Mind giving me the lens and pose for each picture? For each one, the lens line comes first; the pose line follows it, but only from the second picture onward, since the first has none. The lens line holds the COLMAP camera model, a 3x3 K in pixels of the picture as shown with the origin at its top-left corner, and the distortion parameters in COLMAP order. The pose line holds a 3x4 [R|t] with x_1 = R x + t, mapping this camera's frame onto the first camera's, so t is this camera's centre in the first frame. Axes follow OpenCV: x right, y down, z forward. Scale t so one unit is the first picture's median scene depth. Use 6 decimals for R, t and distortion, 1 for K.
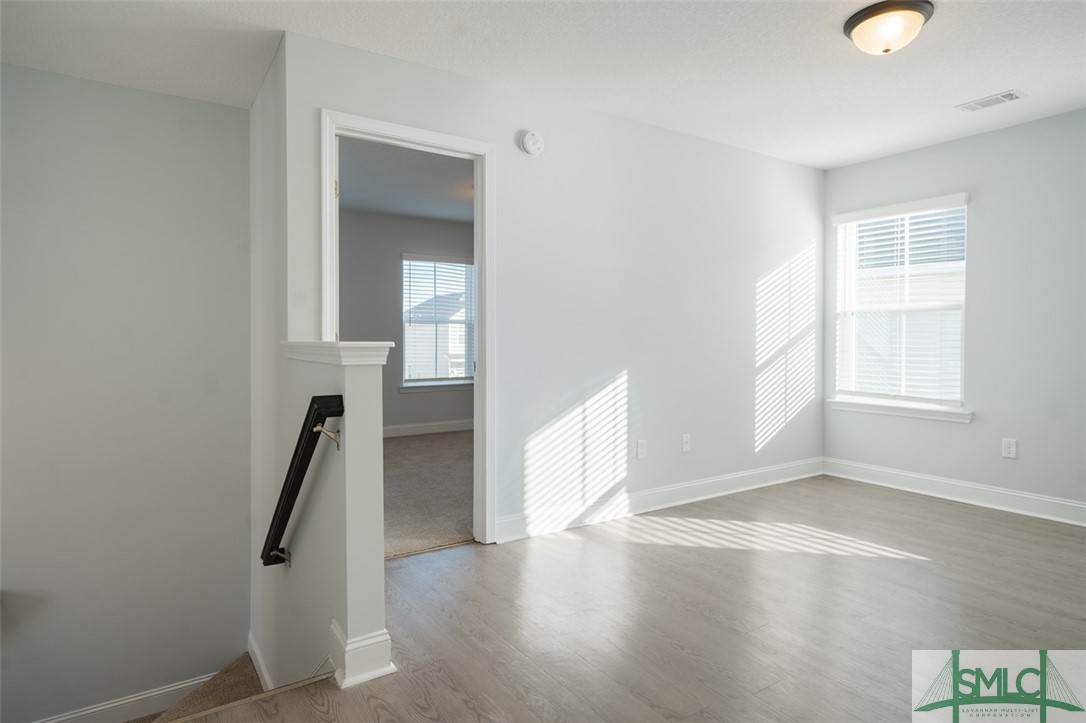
lens RADIAL K [[615.2, 0, 543.3], [0, 615.2, 358.0], [0, 0, 1]] dist [-0.003208, 0.000181]
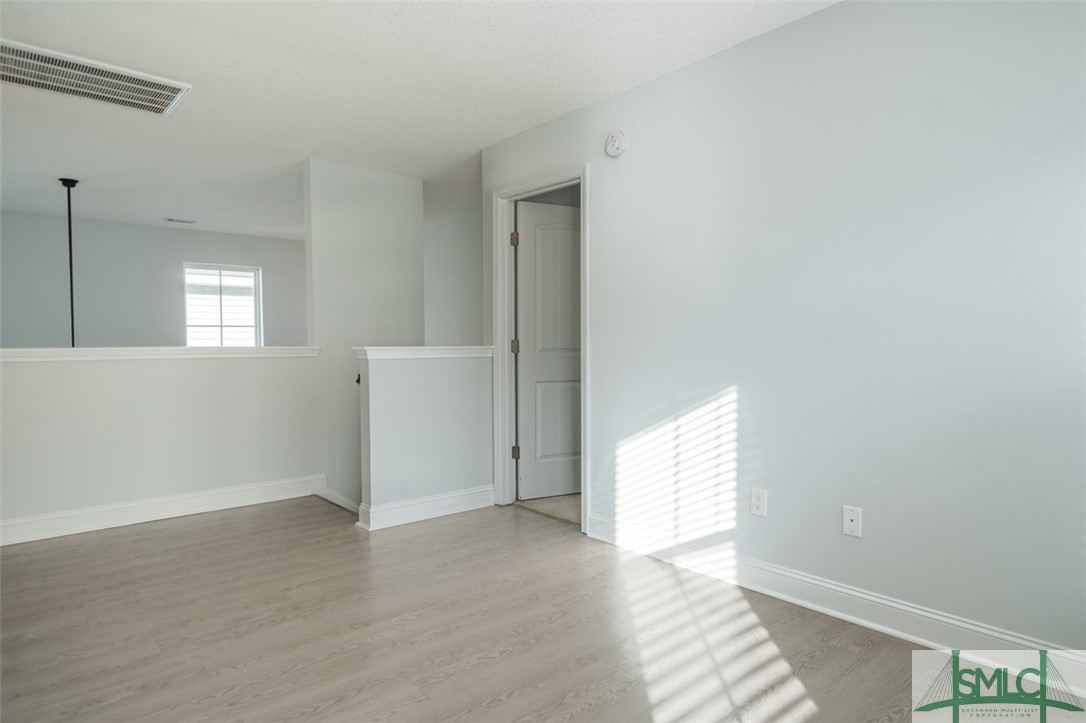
lens RADIAL K [[641.3, 0, 542.9], [0, 641.3, 358.4], [0, 0, 1]] dist [0.005353, 0.000684]
pose [[0.106852, 0.032699, -0.993737, 0.890697], [-0.023931, 0.999254, 0.030307, -0.031599], [0.993987, 0.020543, 0.107554, 0.694693]]
